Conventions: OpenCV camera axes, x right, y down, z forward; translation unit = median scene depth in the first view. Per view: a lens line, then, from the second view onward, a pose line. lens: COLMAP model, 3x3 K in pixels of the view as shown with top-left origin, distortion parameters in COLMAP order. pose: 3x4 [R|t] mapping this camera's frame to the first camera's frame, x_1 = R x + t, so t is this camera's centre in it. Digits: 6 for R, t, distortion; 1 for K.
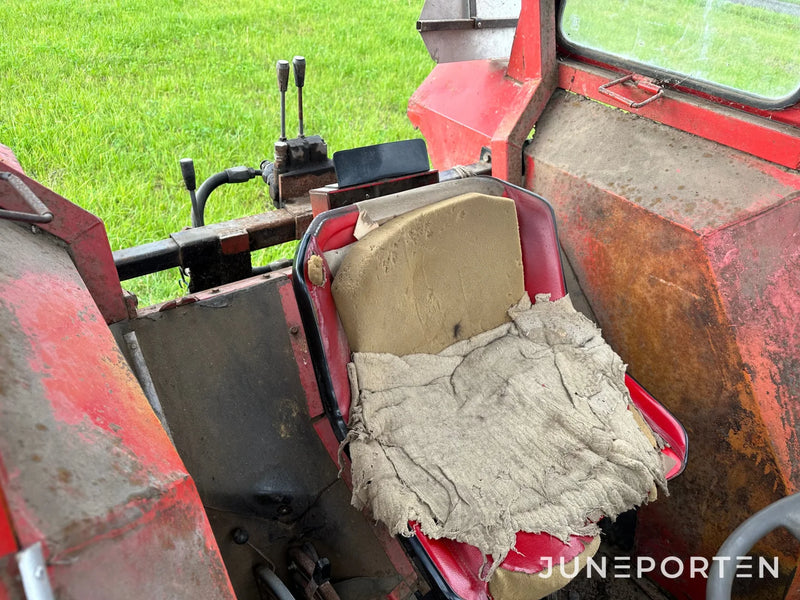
lens RADIAL K [[586.6, 0, 400.0], [0, 586.6, 300.0], [0, 0, 1]] dist [0.005180, 0.006498]
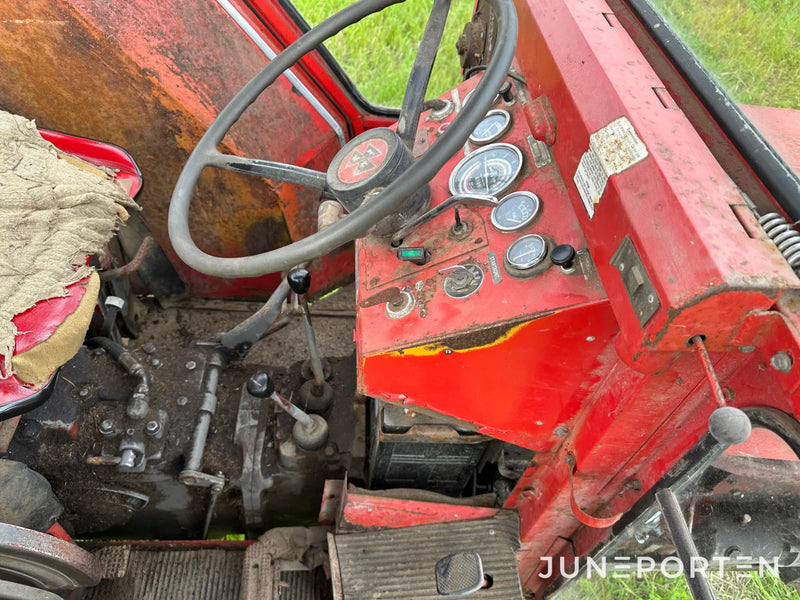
lens RADIAL K [[586.6, 0, 400.0], [0, 586.6, 300.0], [0, 0, 1]] dist [0.005180, 0.006498]
pose [[0.583019, -0.627407, 0.516188, 0.071835], [0.415662, 0.776236, 0.474007, 0.139226], [-0.698079, -0.061795, 0.713349, -0.083717]]
